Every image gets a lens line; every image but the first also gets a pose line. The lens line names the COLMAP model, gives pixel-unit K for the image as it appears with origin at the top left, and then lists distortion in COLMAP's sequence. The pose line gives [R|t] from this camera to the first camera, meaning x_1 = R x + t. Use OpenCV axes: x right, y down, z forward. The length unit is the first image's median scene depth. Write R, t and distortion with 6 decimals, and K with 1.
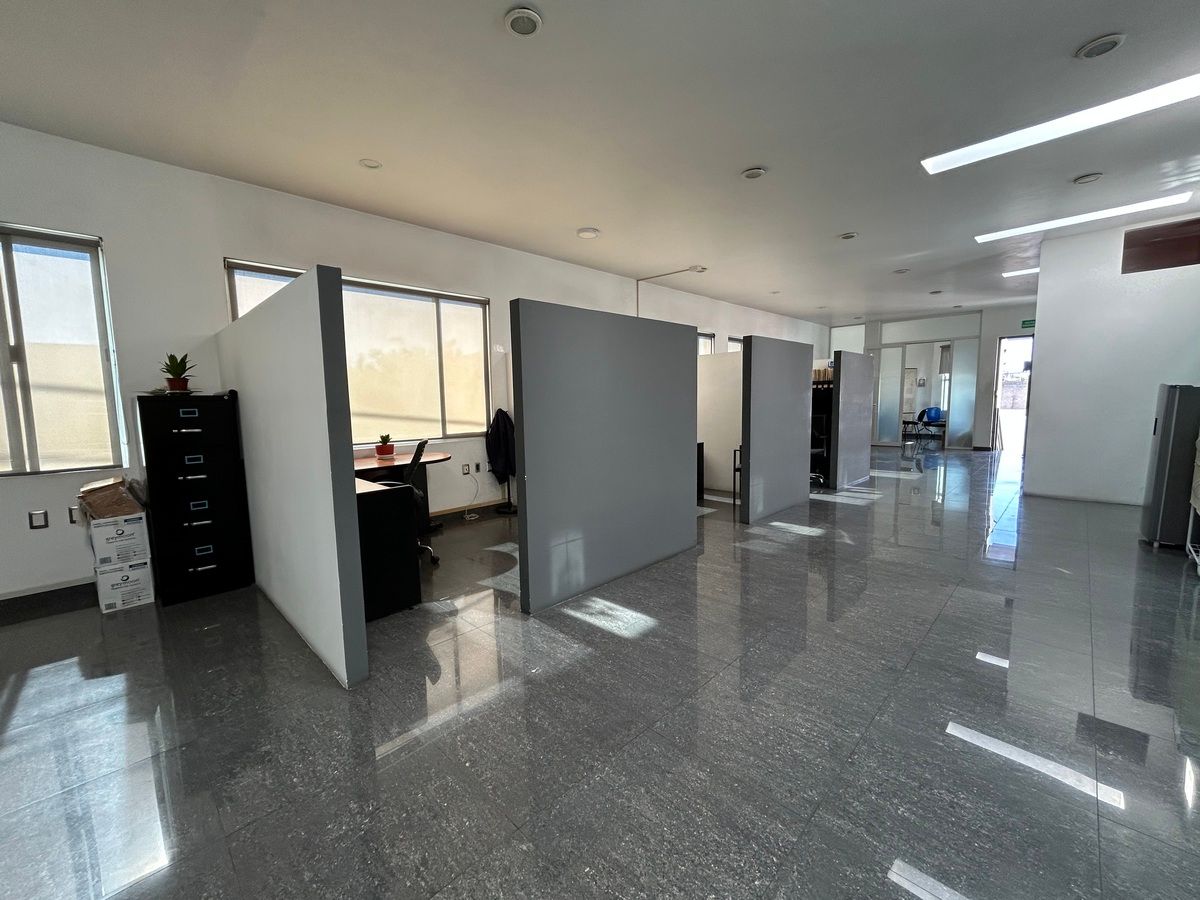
lens RADIAL K [[484.9, 0, 606.2], [0, 484.9, 456.1], [0, 0, 1]] dist [0.000003, -0.000489]
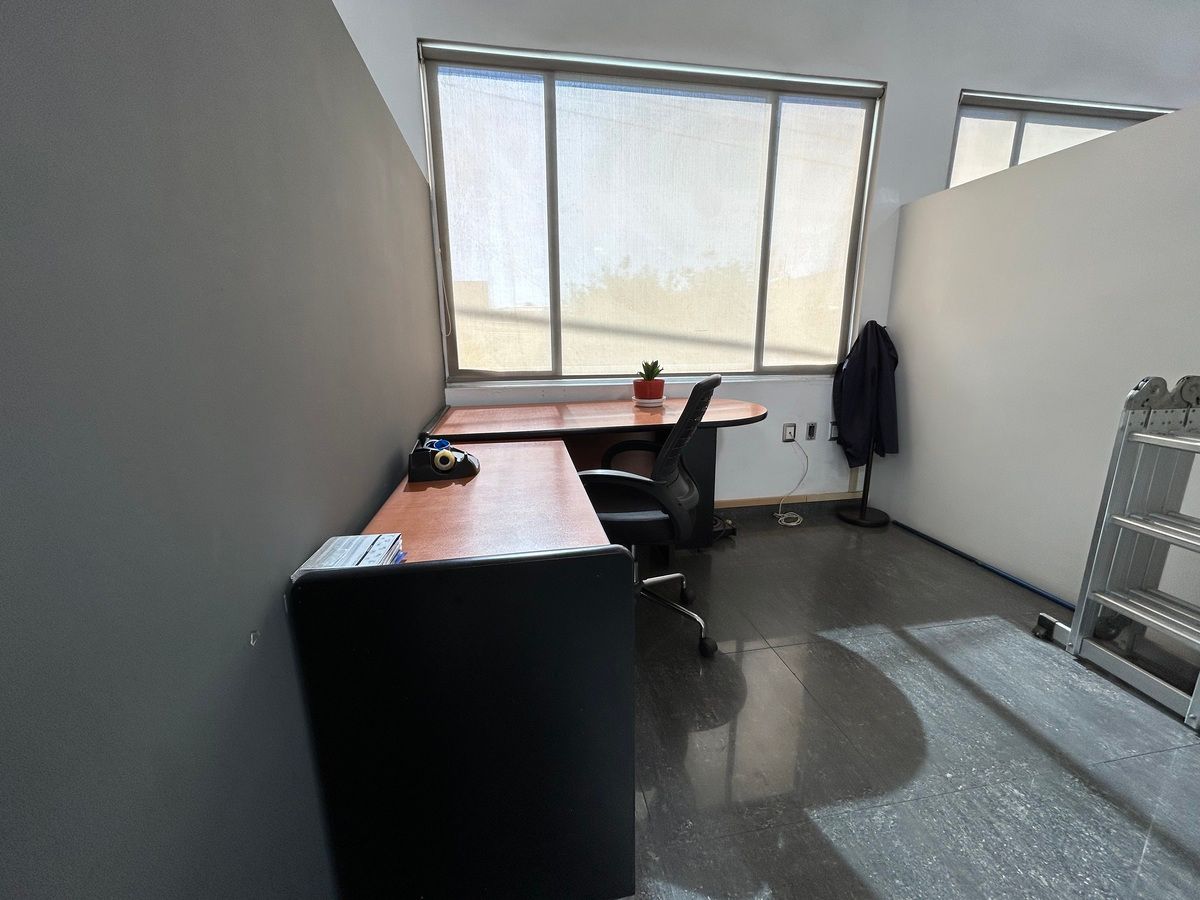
lens RADIAL K [[484.9, 0, 601.0], [0, 484.9, 449.9], [0, 0, 1]] dist [0.000003, -0.000489]
pose [[0.807234, 0.141491, -0.573022, -0.221385], [-0.074570, 0.987511, 0.138788, -0.022117], [0.585502, -0.069305, 0.807703, 0.658996]]
